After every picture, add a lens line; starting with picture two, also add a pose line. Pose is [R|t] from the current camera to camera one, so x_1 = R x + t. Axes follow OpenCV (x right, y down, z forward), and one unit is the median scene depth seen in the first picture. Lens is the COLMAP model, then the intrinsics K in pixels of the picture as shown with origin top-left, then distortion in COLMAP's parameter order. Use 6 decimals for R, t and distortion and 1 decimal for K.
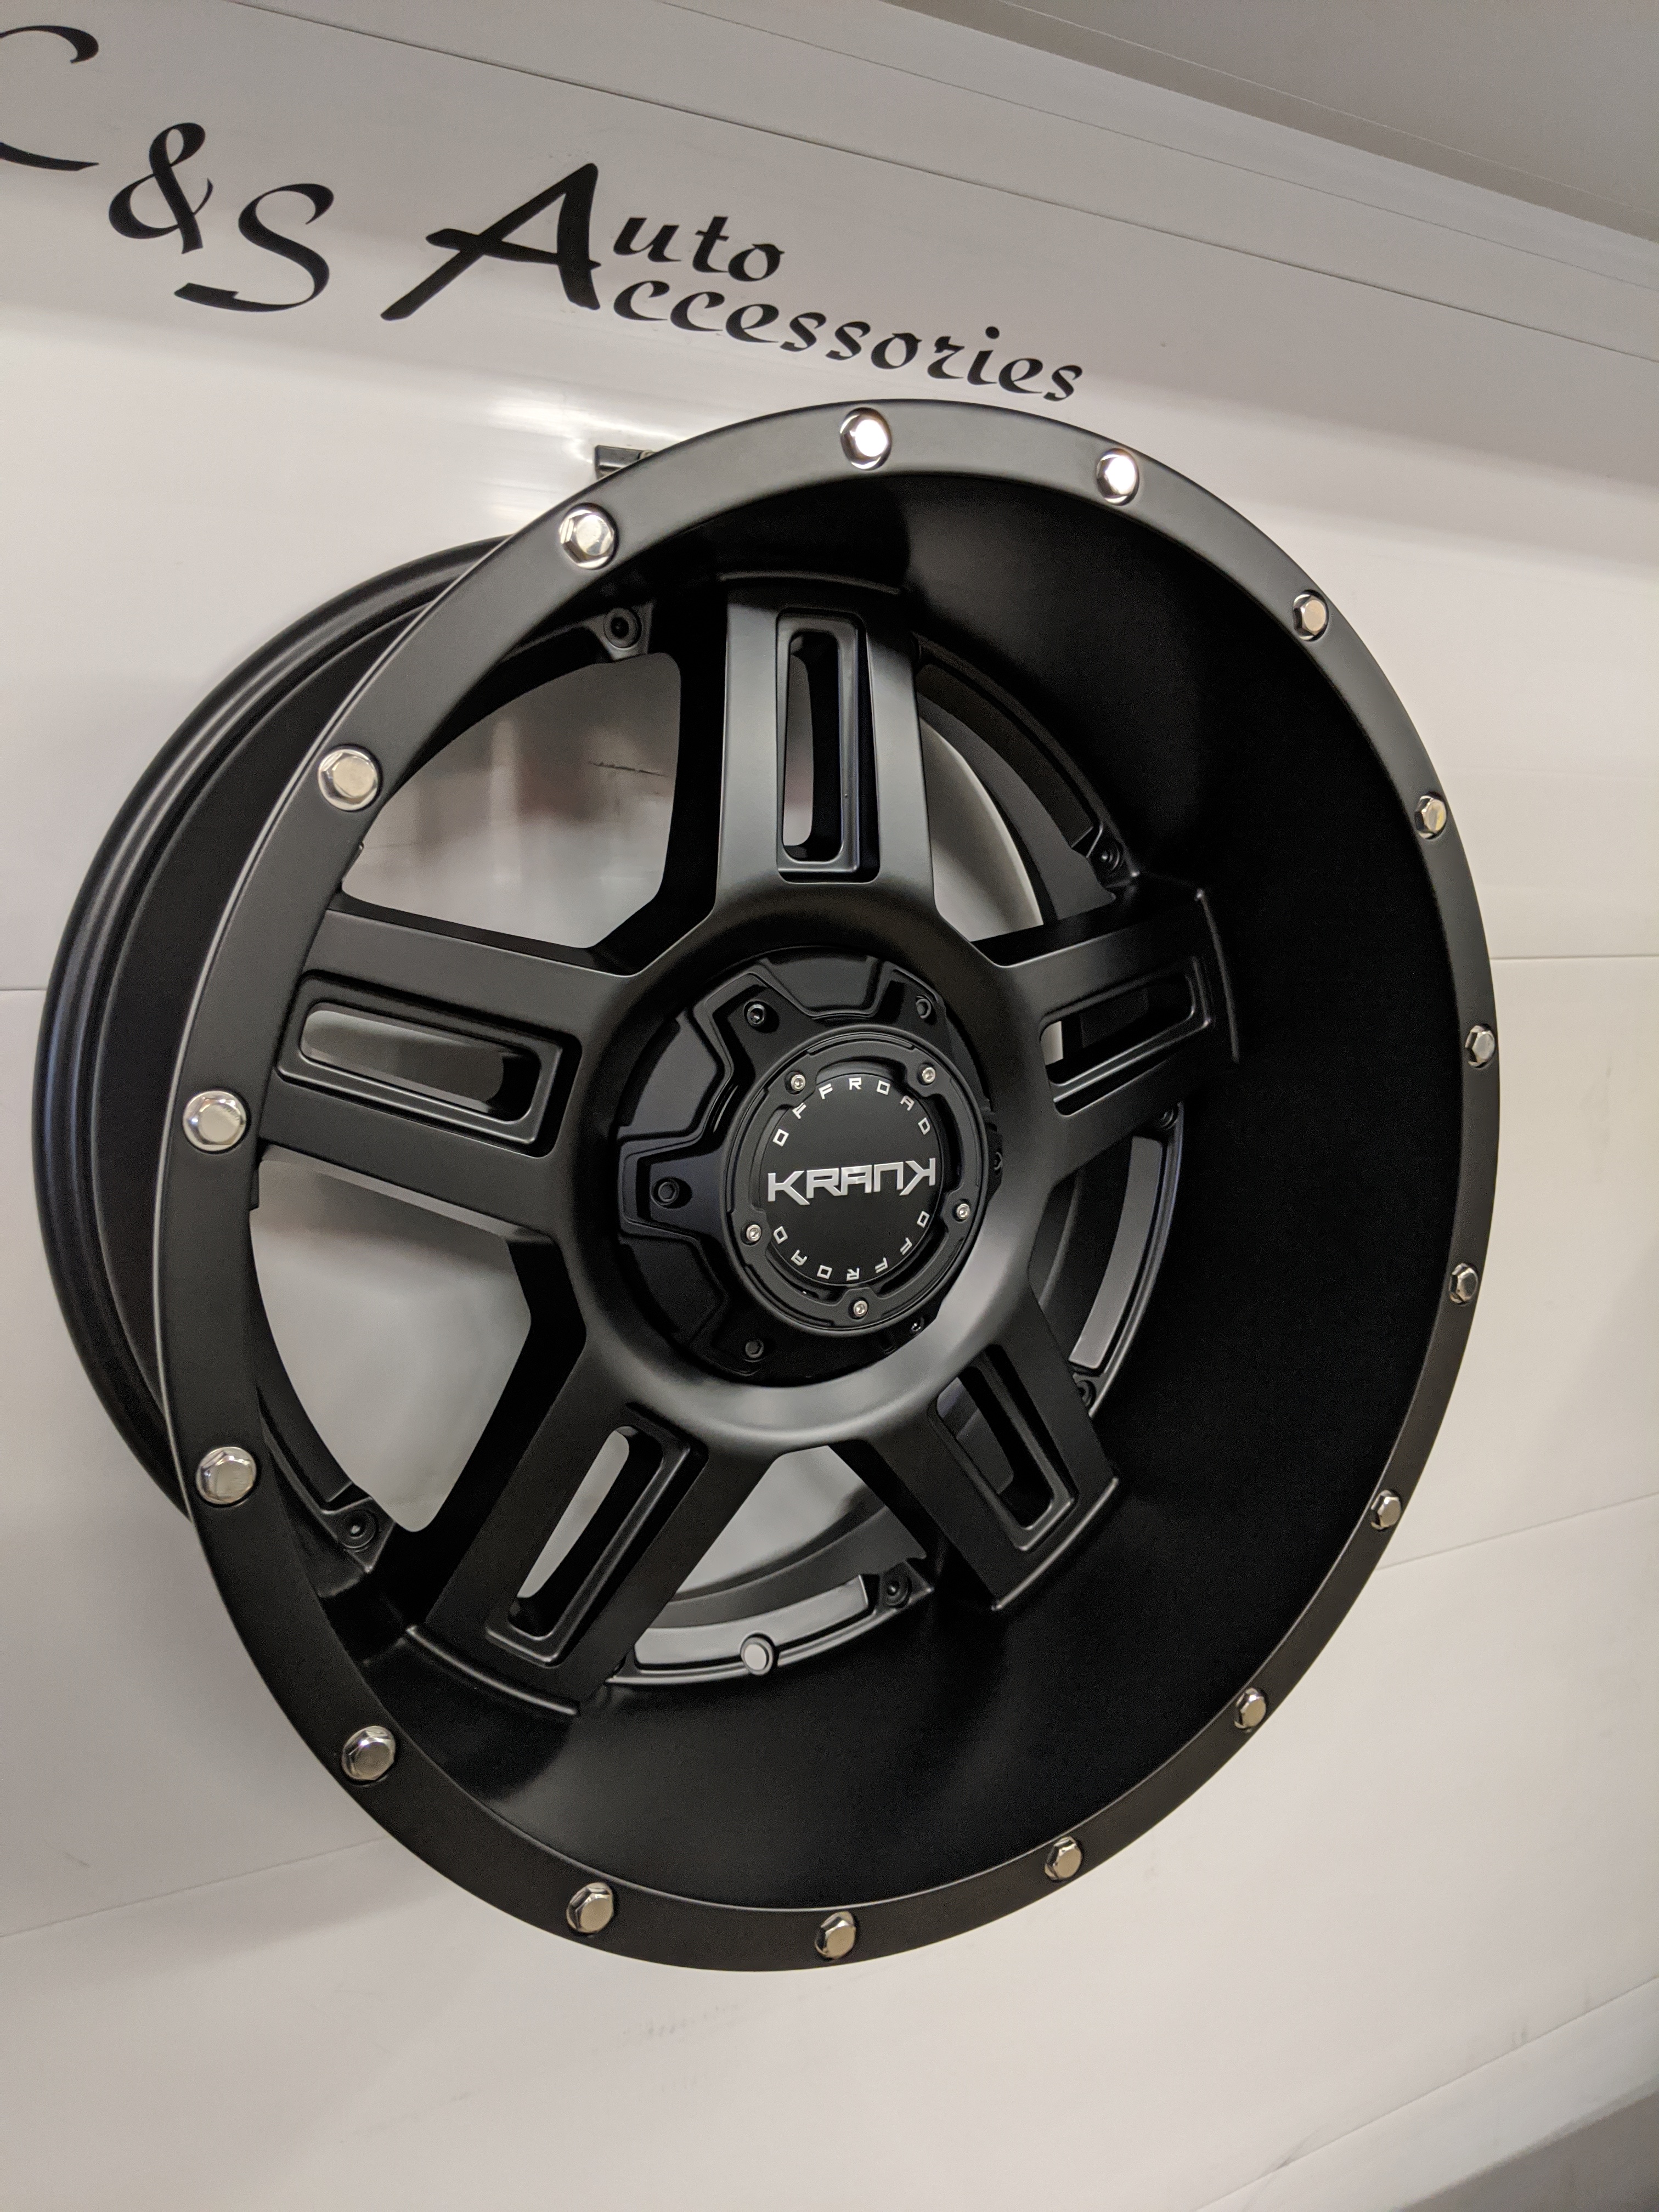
lens RADIAL K [[1736.0, 0, 826.2], [0, 1736.0, 1089.8], [0, 0, 1]] dist [0.043824, -0.083281]
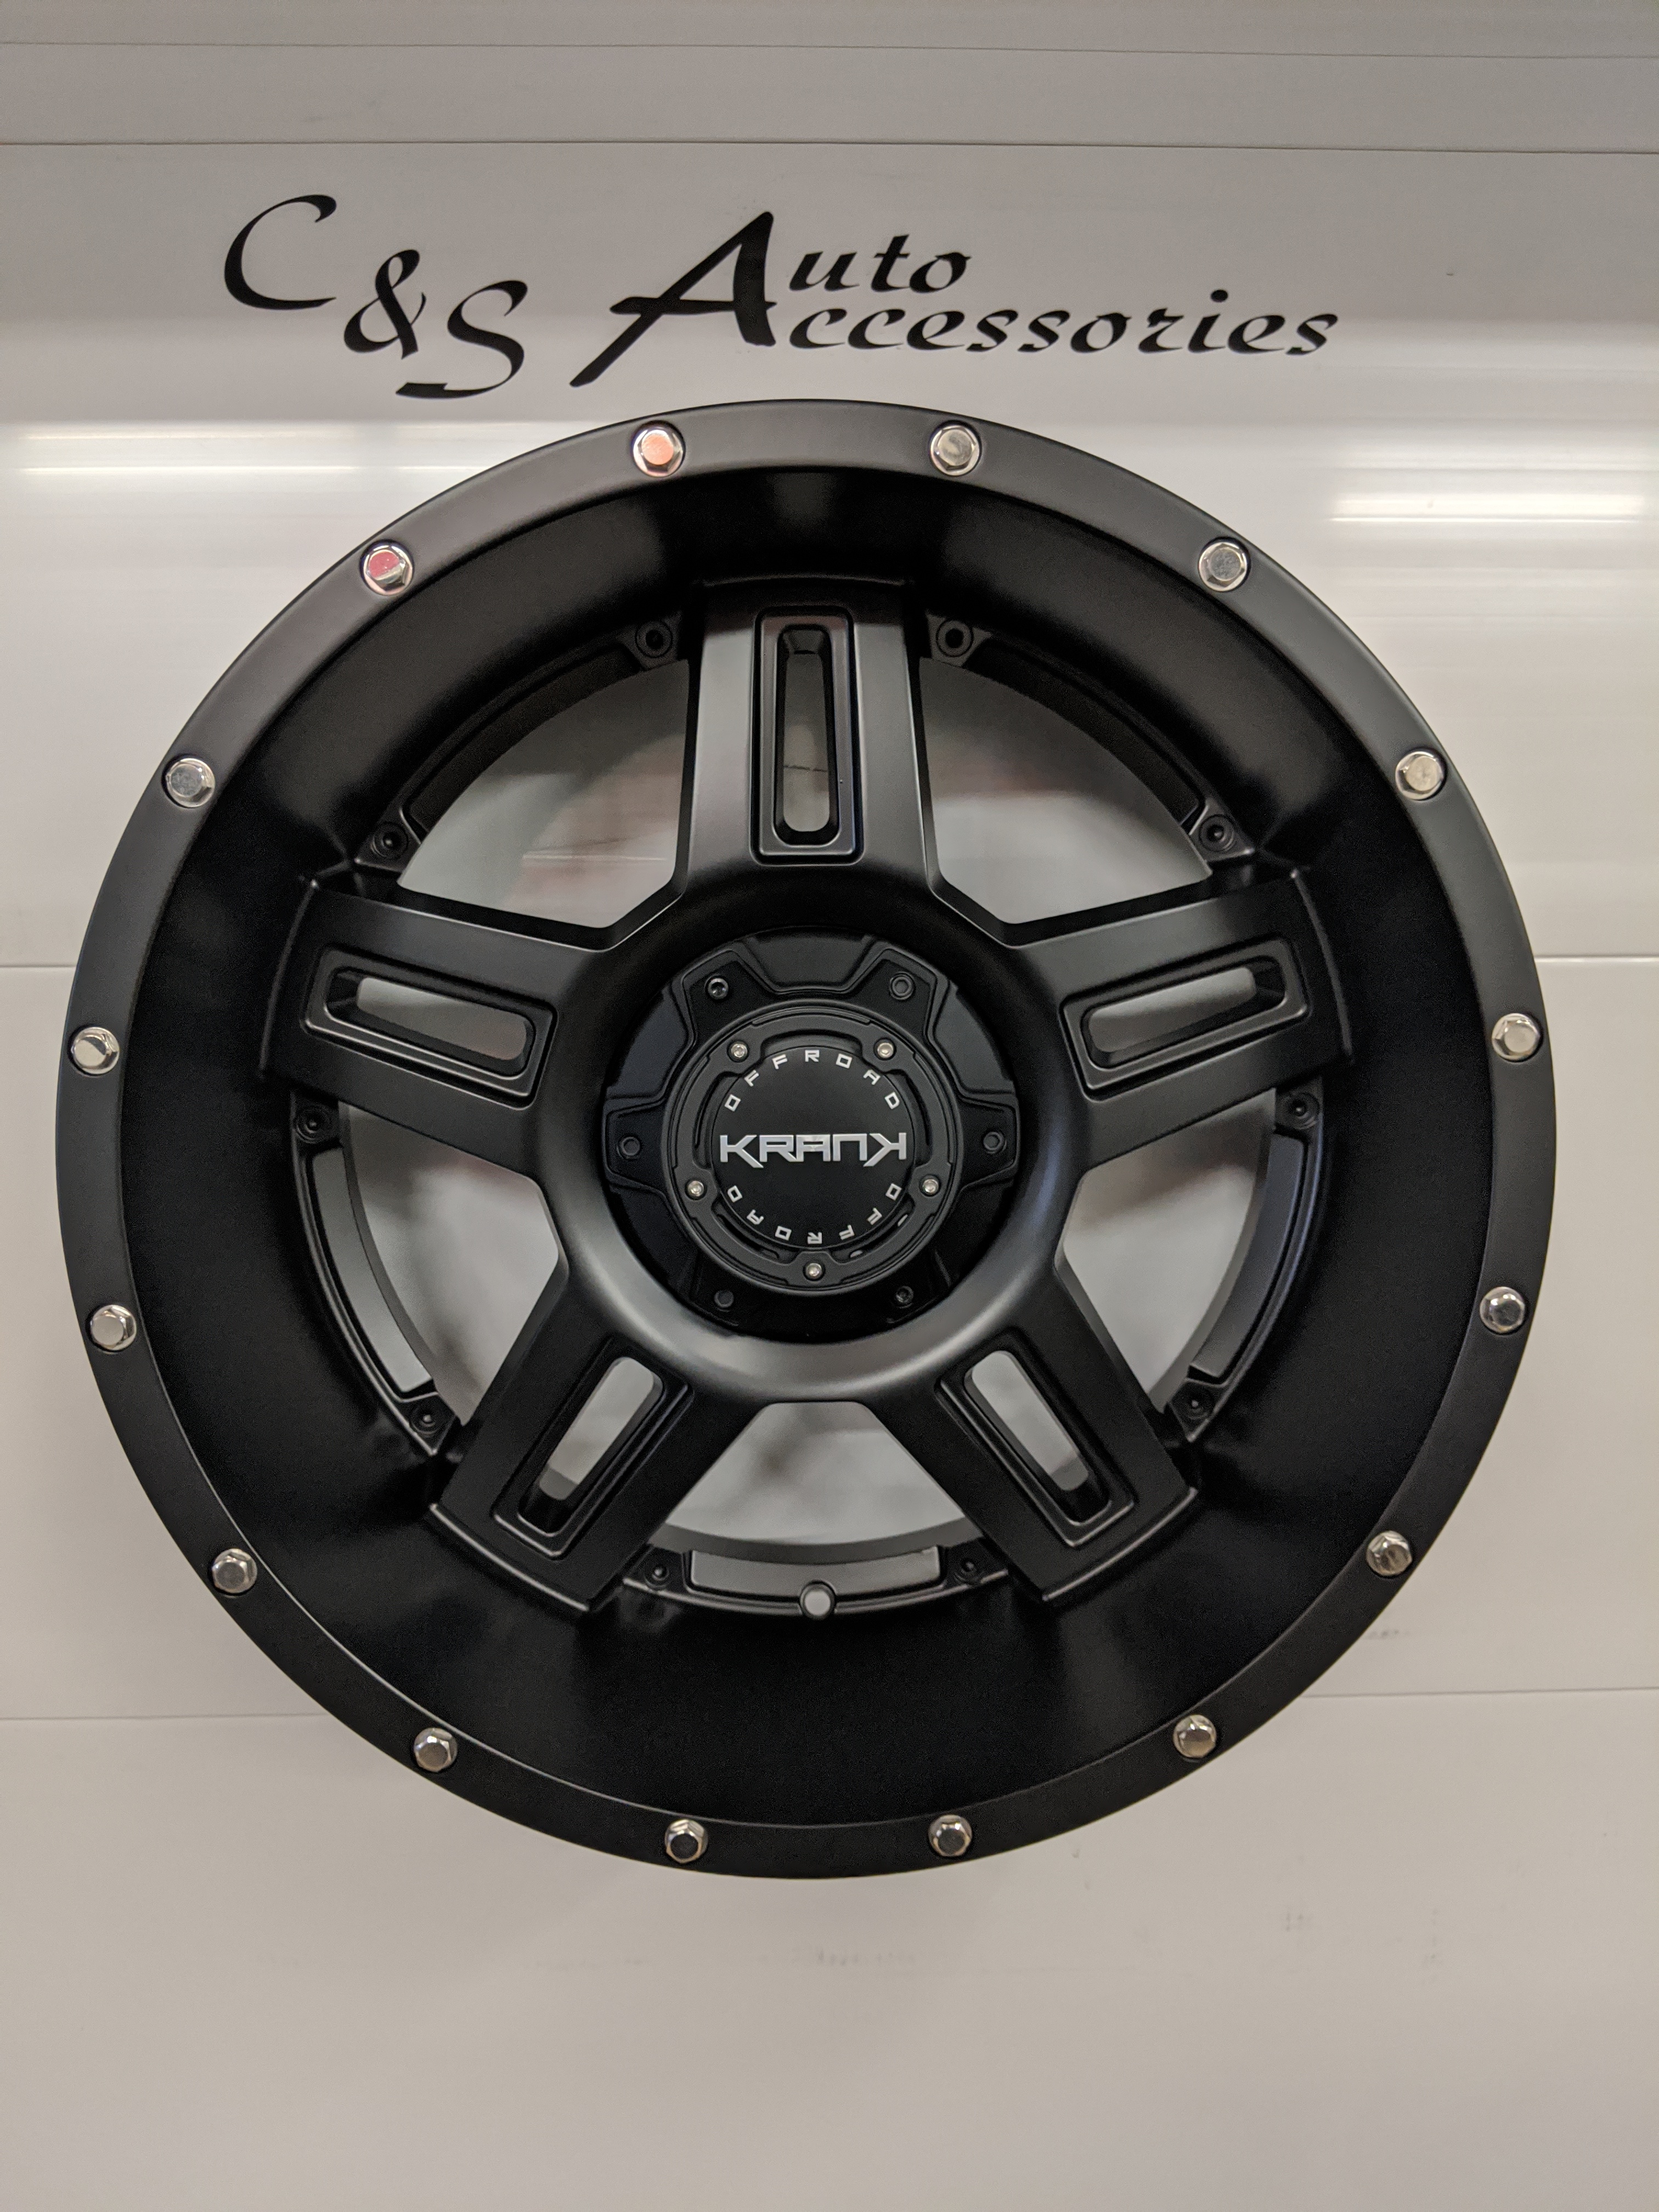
lens RADIAL K [[1736.0, 0, 826.2], [0, 1736.0, 1089.8], [0, 0, 1]] dist [0.043824, -0.083281]
pose [[0.883652, 0.039701, -0.466458, 0.488081], [-0.042688, 0.999080, 0.004166, 0.011629], [0.466195, 0.016231, 0.884533, 0.071771]]
